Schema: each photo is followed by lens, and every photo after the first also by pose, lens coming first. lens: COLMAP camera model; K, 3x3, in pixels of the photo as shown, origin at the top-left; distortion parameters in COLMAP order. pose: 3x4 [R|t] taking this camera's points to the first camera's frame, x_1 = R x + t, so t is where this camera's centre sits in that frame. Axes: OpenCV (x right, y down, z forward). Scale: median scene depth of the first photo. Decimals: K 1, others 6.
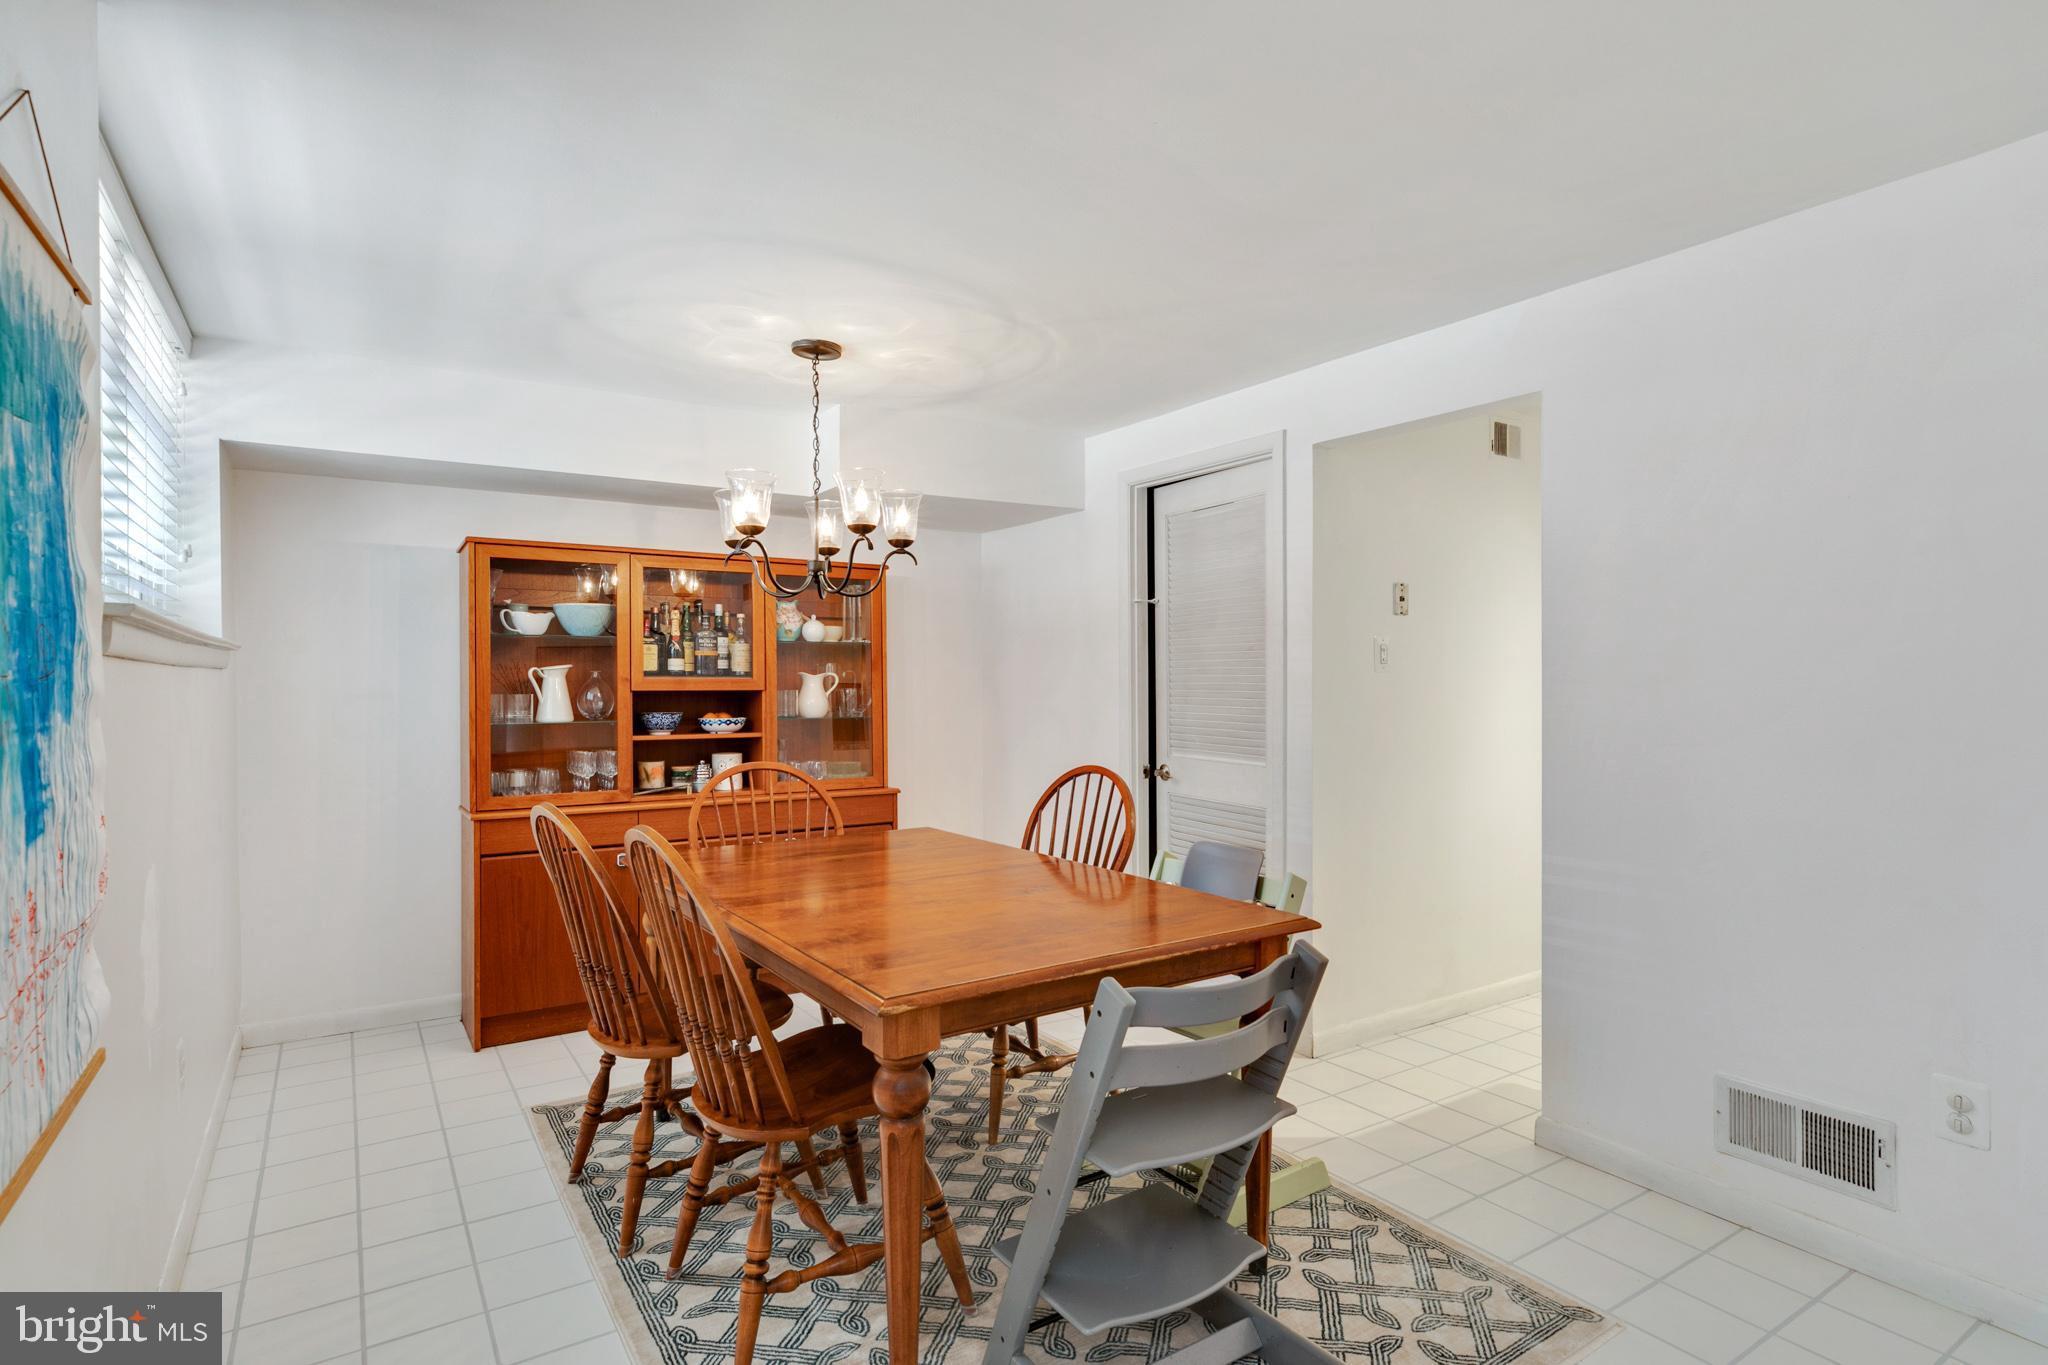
lens RADIAL K [[1048.5, 0, 1023.1], [0, 1048.5, 678.7], [0, 0, 1]] dist [0.027290, 0.000128]
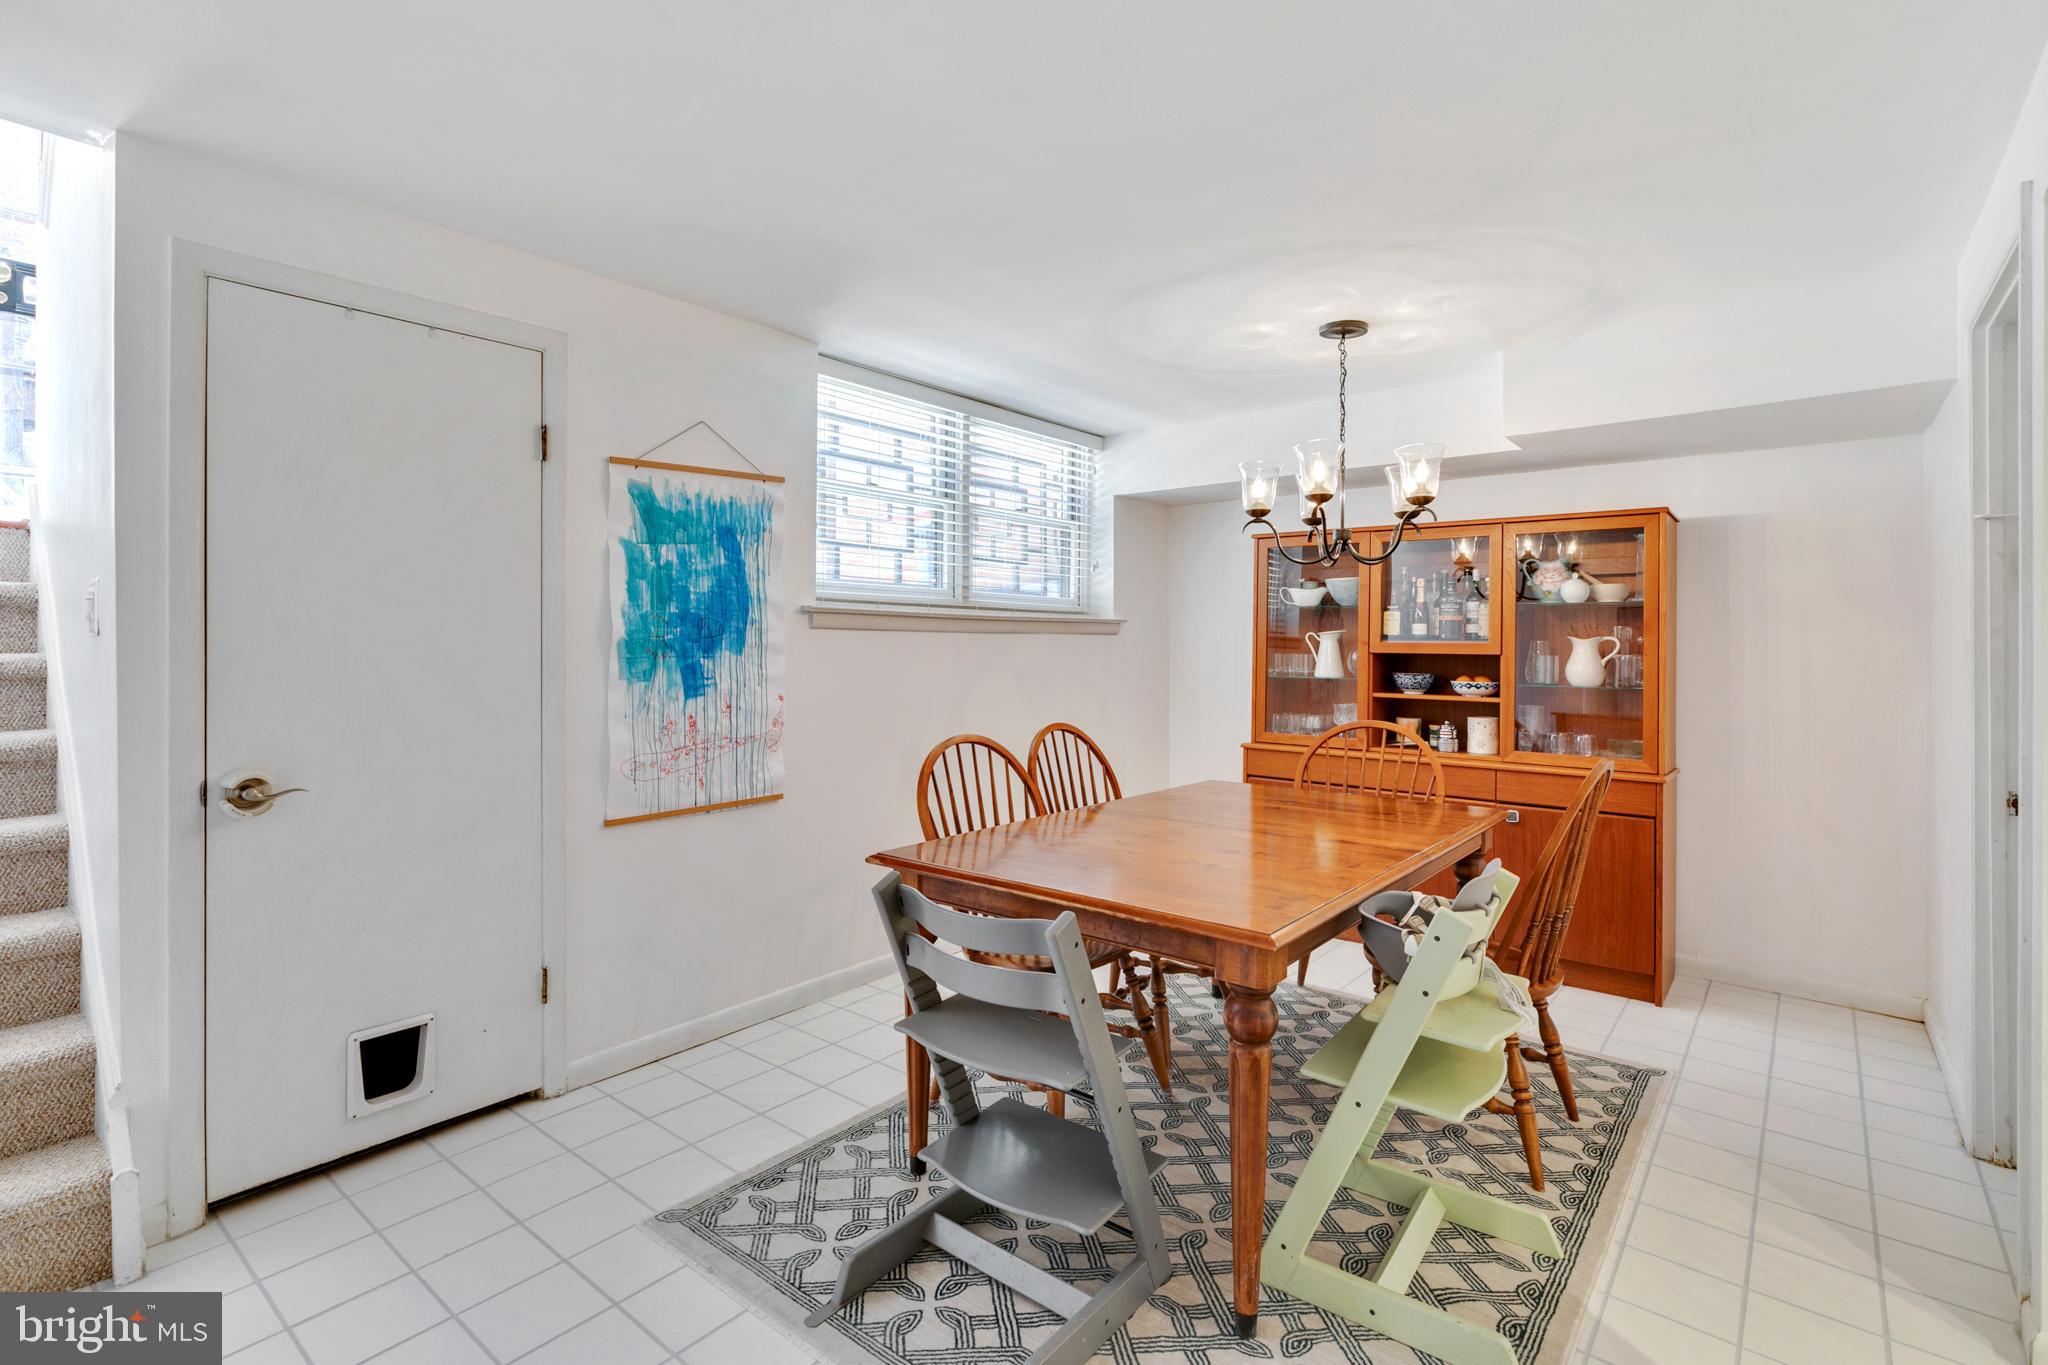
lens RADIAL K [[920.7, 0, 980.9], [0, 920.7, 640.5], [0, 0, 1]] dist [0.003452, 0.000654]
pose [[0.310625, 0.005142, -0.950519, 0.443238], [-0.007217, 0.999969, 0.003051, -0.001870], [0.950505, 0.005912, 0.310652, 0.289464]]
